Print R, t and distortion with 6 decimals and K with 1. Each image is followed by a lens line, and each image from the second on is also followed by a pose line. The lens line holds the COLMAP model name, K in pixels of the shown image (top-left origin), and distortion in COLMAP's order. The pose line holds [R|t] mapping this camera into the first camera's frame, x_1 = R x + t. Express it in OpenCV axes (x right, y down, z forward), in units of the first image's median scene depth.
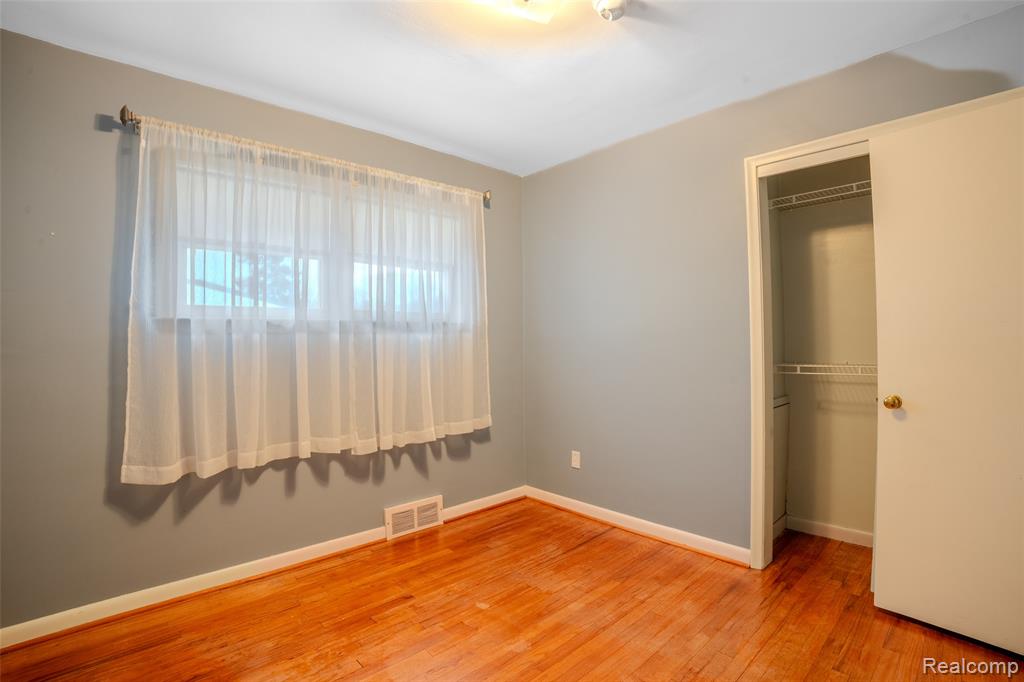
lens RADIAL K [[481.6, 0, 512.0], [0, 481.6, 341.0], [0, 0, 1]] dist [-0.099910, 0.022881]
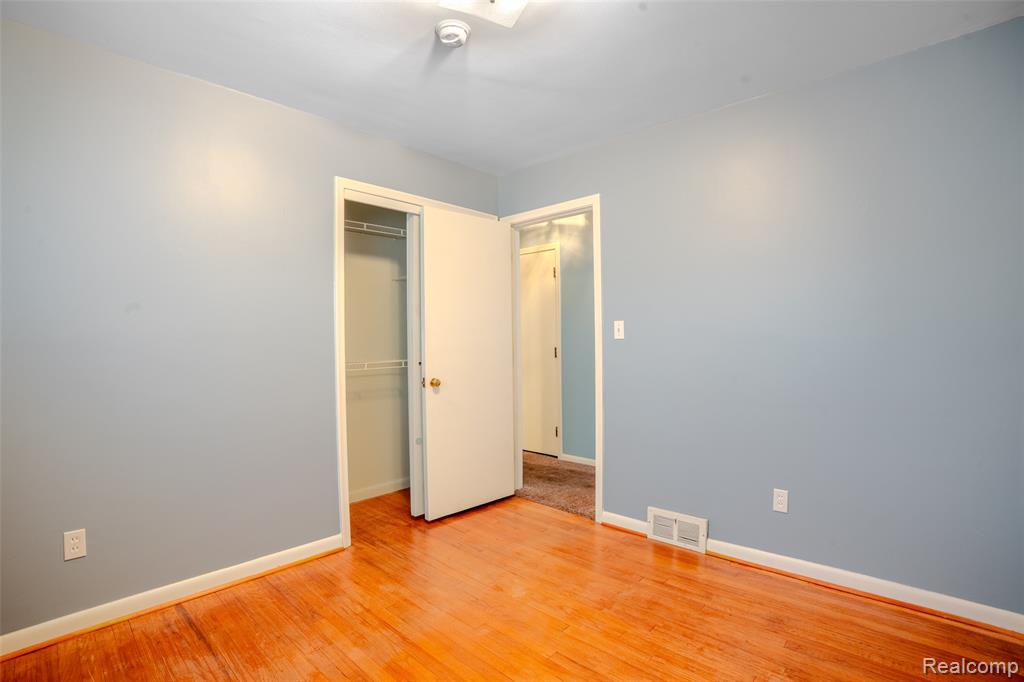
lens RADIAL K [[481.6, 0, 512.0], [0, 481.6, 341.0], [0, 0, 1]] dist [-0.099910, 0.022881]
pose [[-0.093351, 0.007319, 0.995606, -0.645709], [0.008788, 0.999940, -0.006527, 0.004359], [-0.995594, 0.008140, -0.093410, 0.703501]]
